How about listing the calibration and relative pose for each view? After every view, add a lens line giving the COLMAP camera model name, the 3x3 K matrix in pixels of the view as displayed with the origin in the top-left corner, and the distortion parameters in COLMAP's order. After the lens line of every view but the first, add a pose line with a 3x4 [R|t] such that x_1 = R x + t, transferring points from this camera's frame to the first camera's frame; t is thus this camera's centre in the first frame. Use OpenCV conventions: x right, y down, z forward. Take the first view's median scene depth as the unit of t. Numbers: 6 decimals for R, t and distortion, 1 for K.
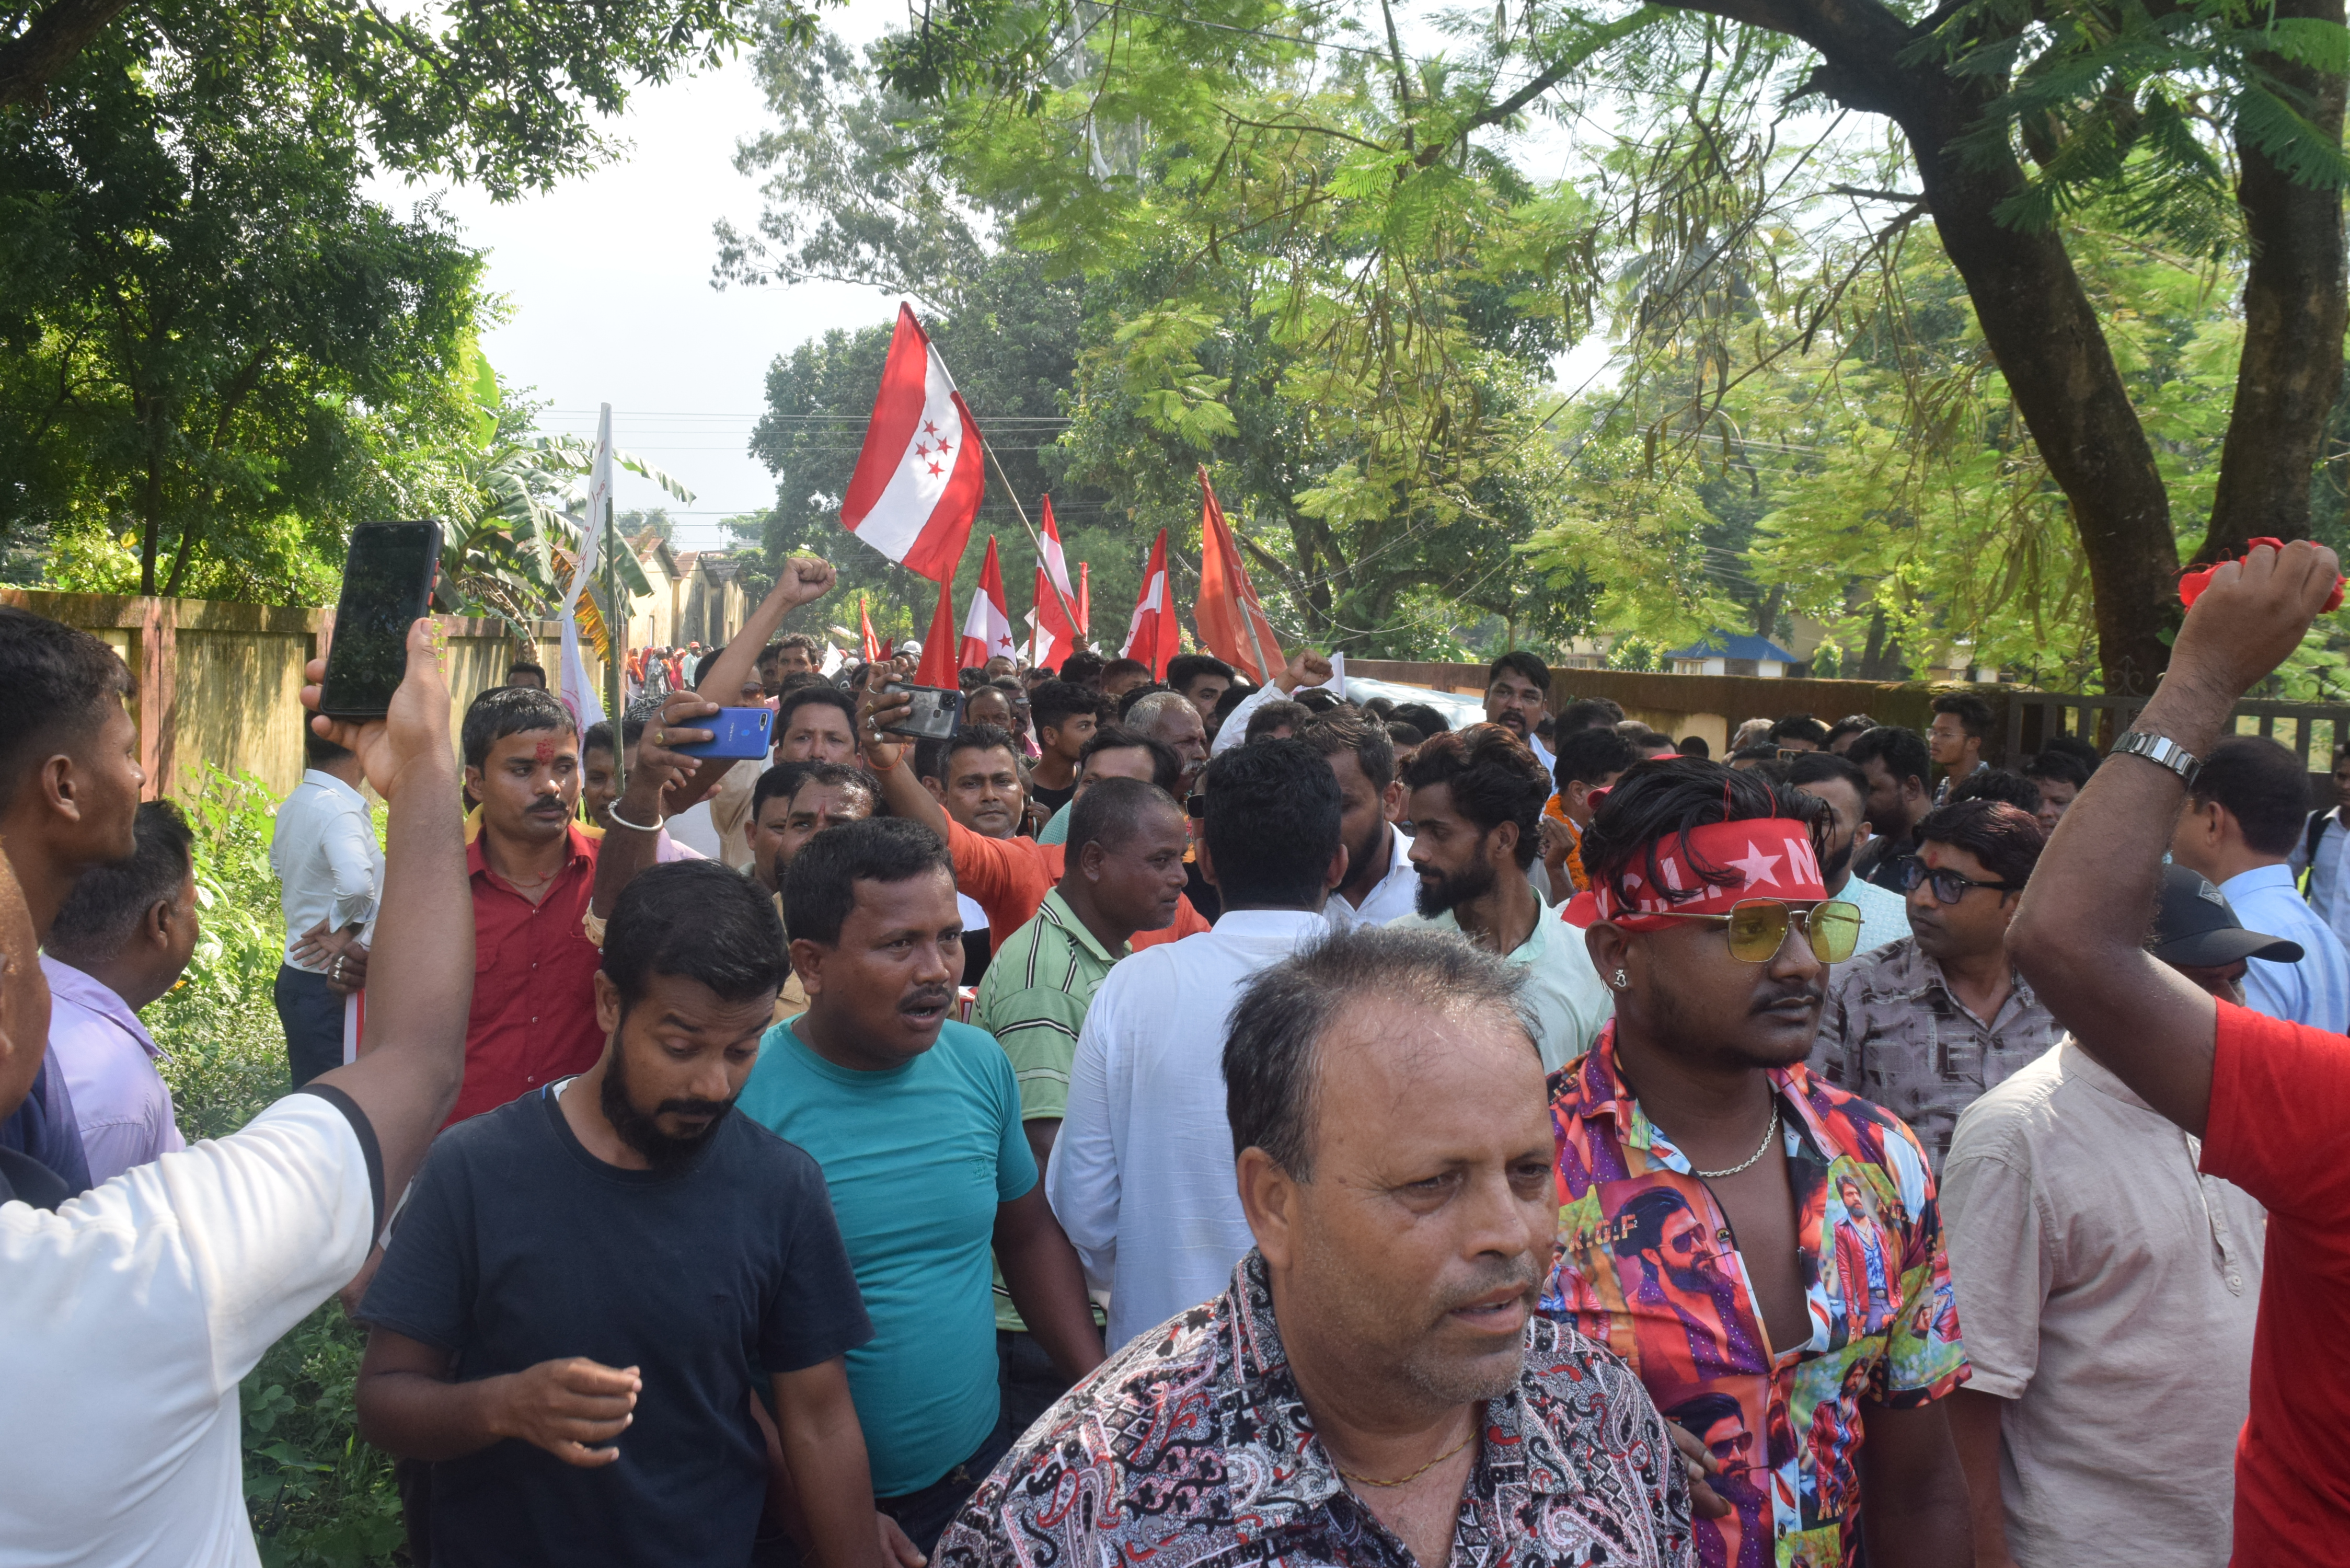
lens RADIAL K [[2092.9, 0, 1185.8], [0, 2092.9, 787.7], [0, 0, 1]] dist [-0.058743, -0.023470]
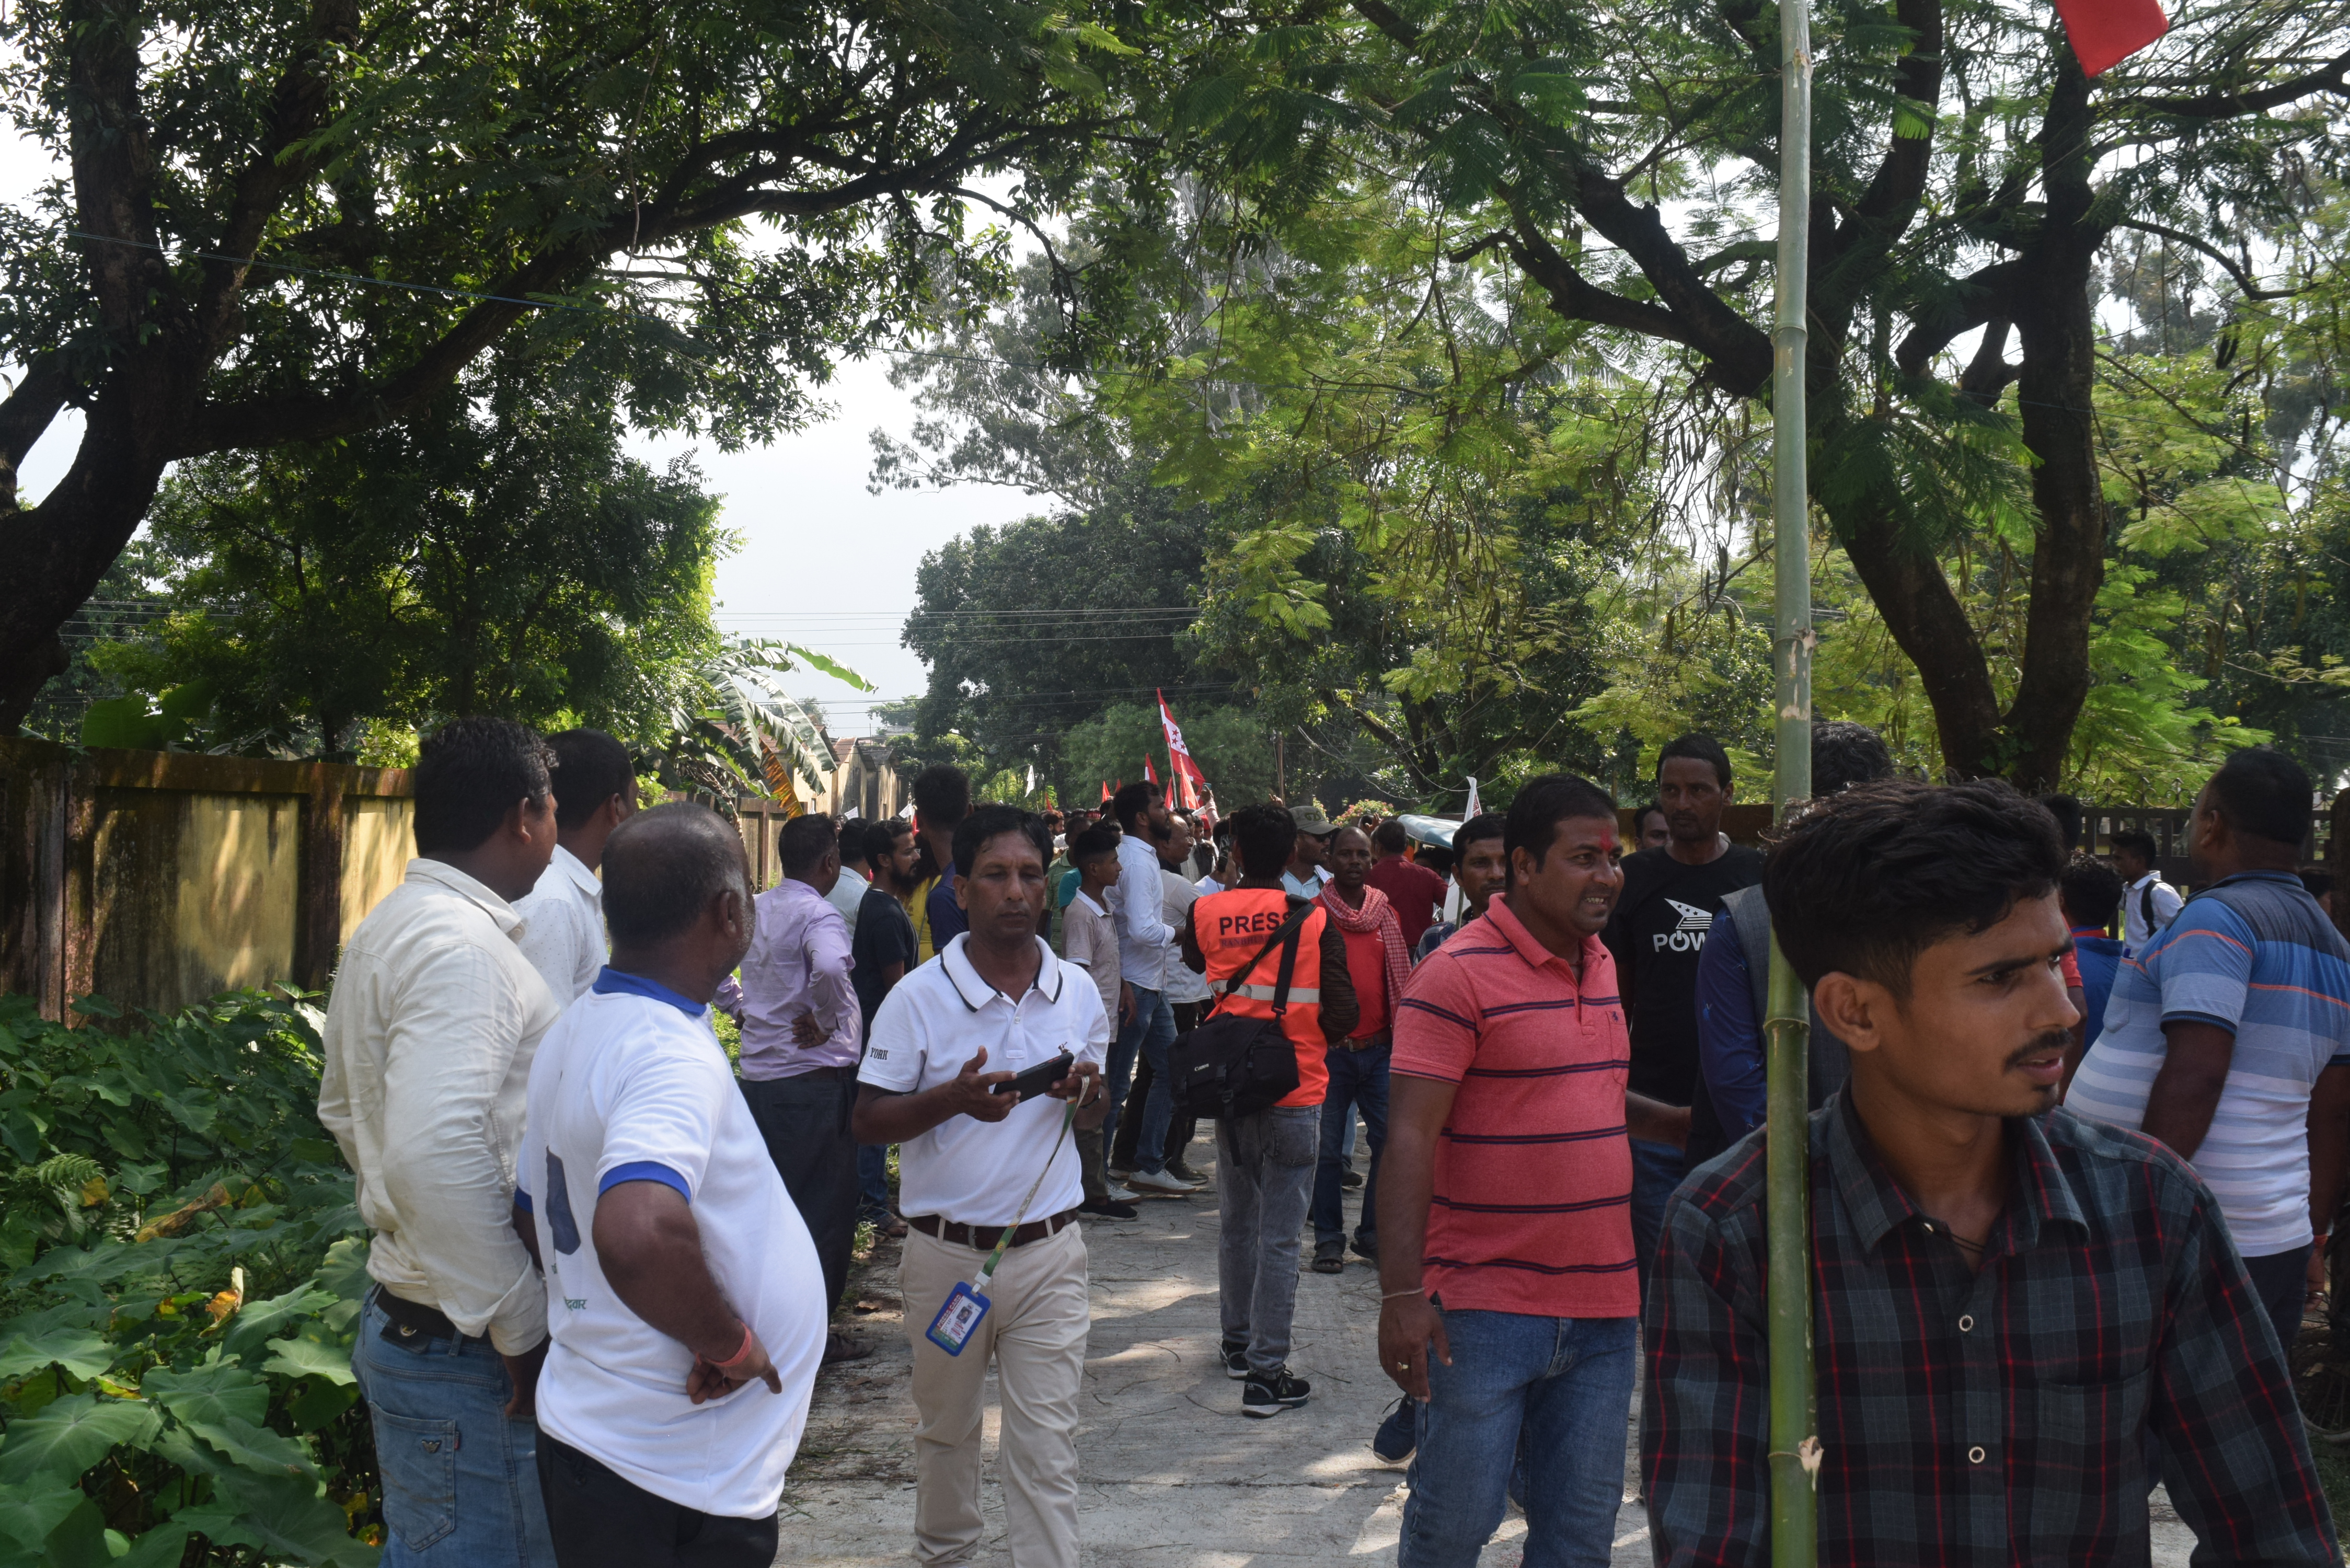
lens RADIAL K [[2092.9, 0, 1177.4], [0, 2092.9, 778.7], [0, 0, 1]] dist [-0.058743, -0.023470]
pose [[0.997188, -0.023606, -0.071122, 0.012439], [0.017192, 0.995841, -0.089476, 0.017279], [0.072939, 0.088002, 0.993446, -0.134864]]
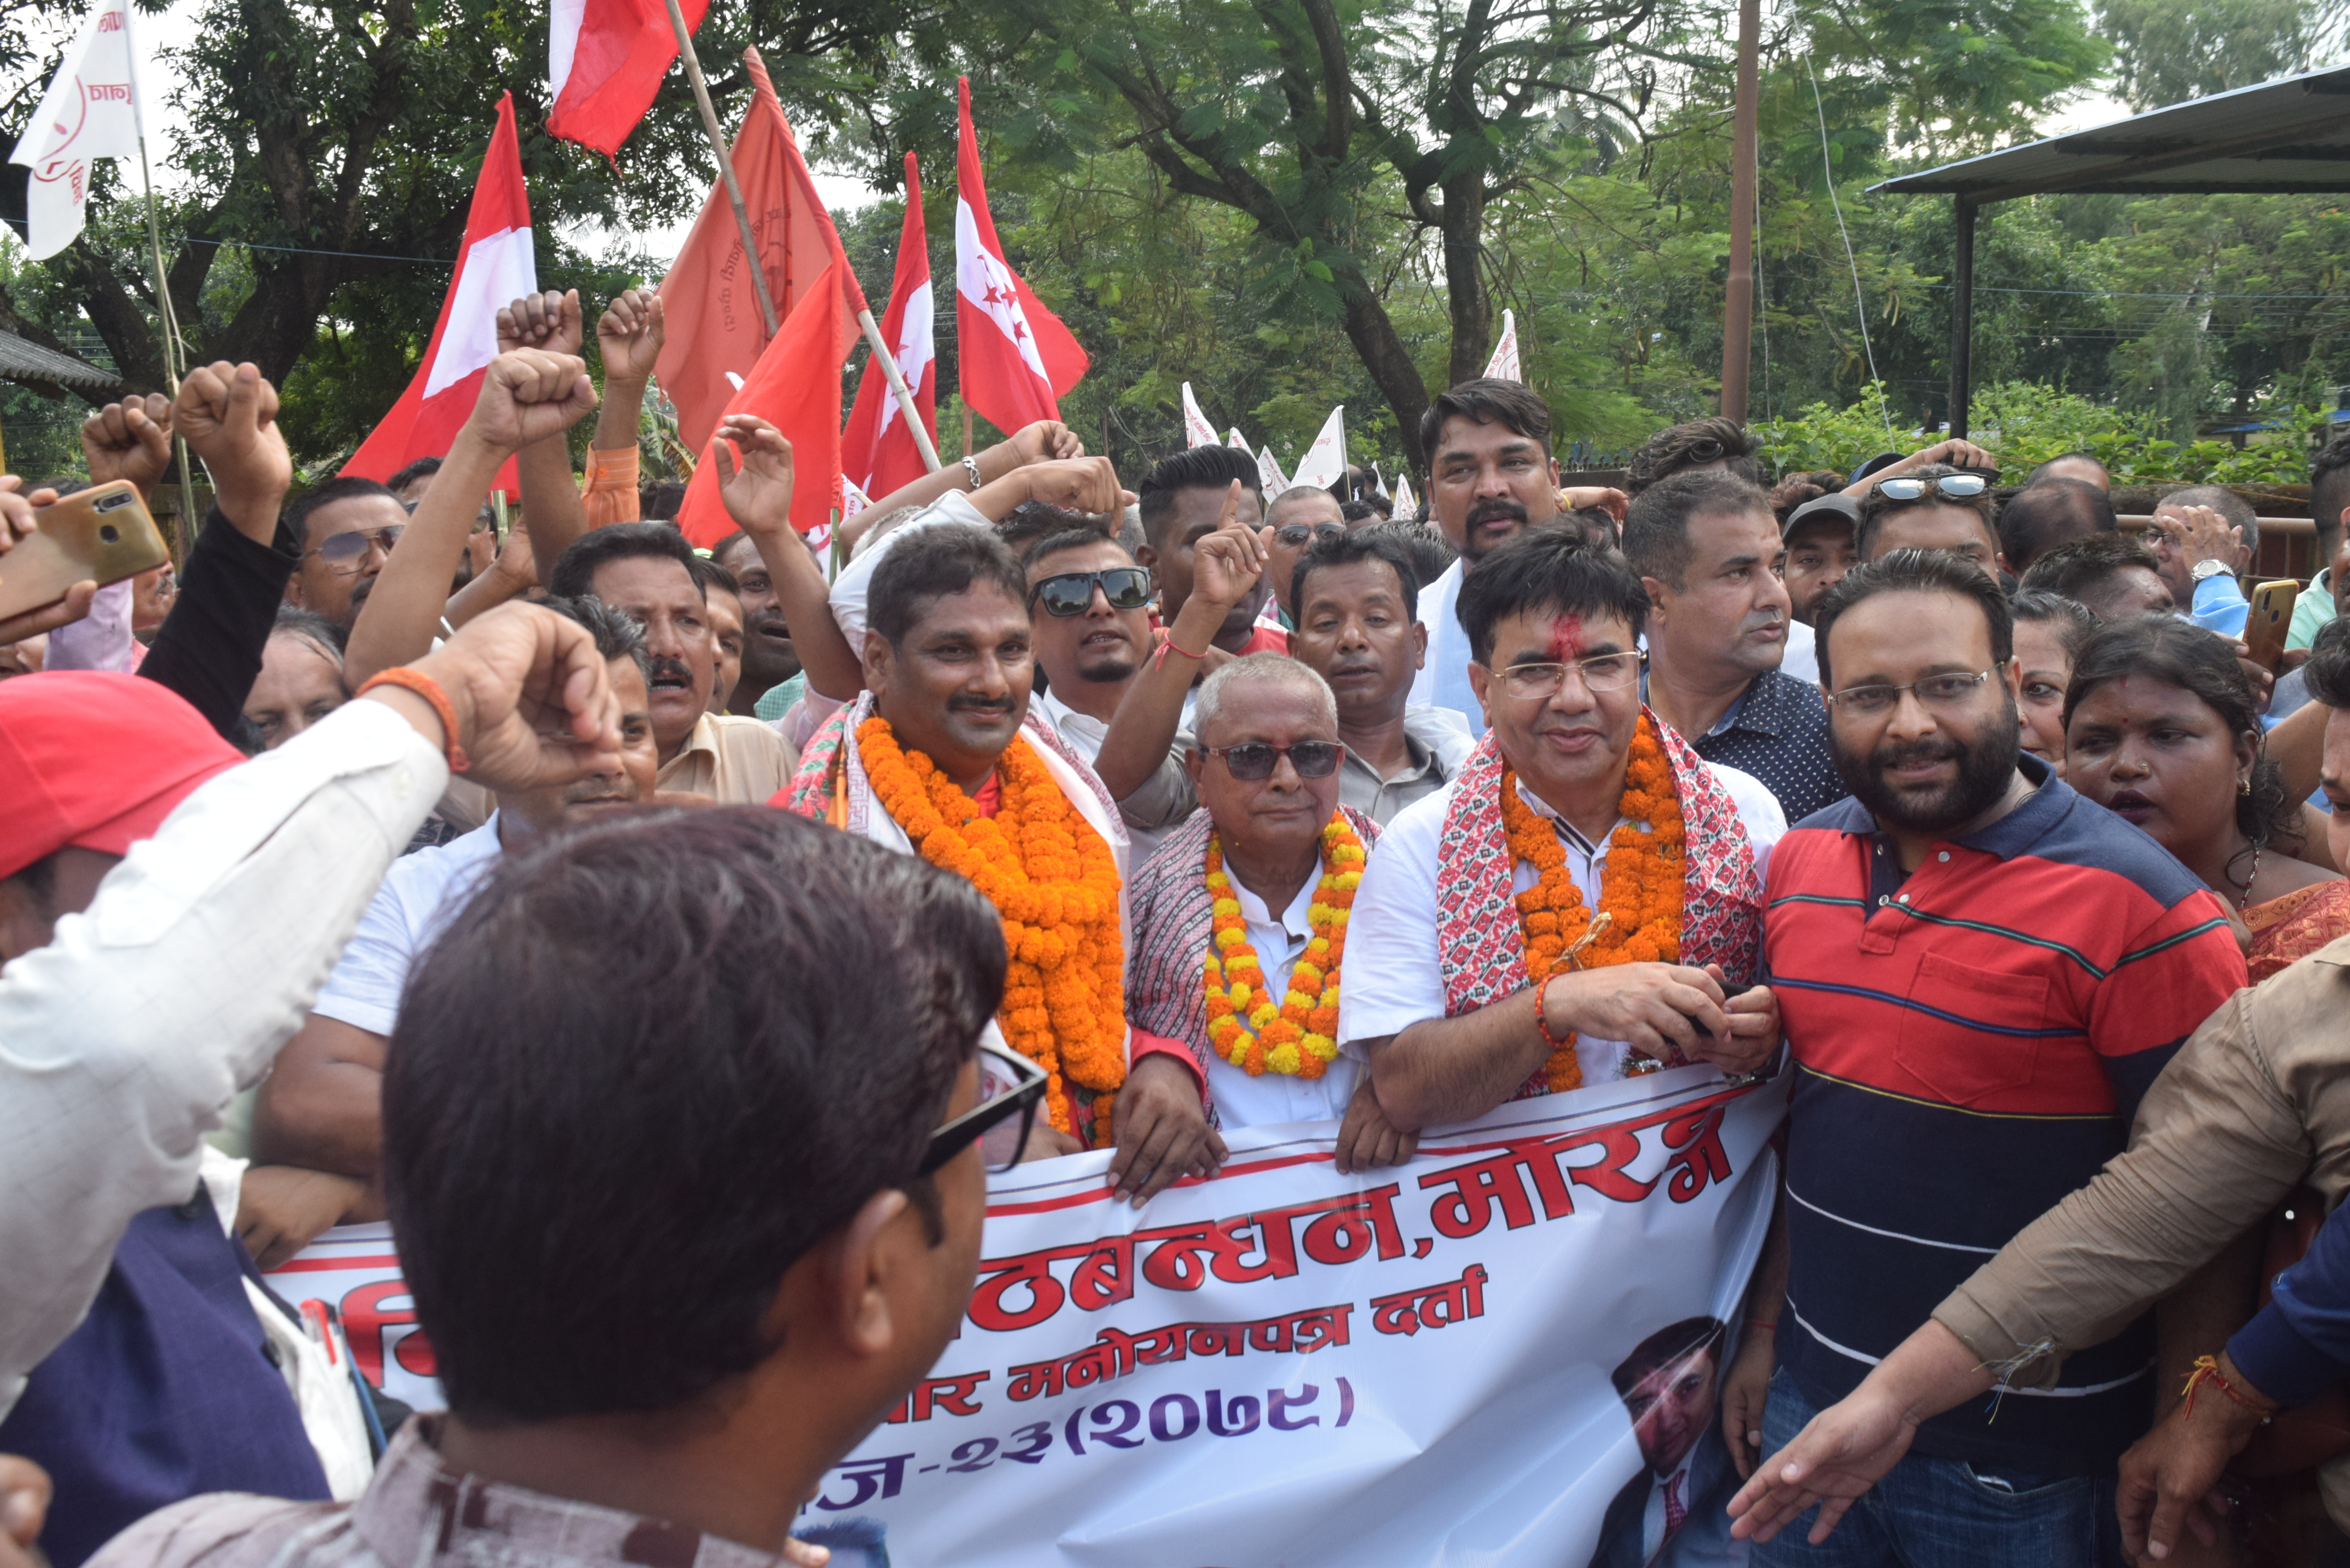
lens RADIAL K [[2092.9, 0, 1169.8], [0, 2092.9, 774.8], [0, 0, 1]] dist [-0.058743, -0.023470]
pose [[0.998043, -0.057272, -0.025117, 0.072351], [0.058972, 0.995574, 0.073171, 0.033293], [0.020815, -0.074509, 0.997003, -0.461813]]
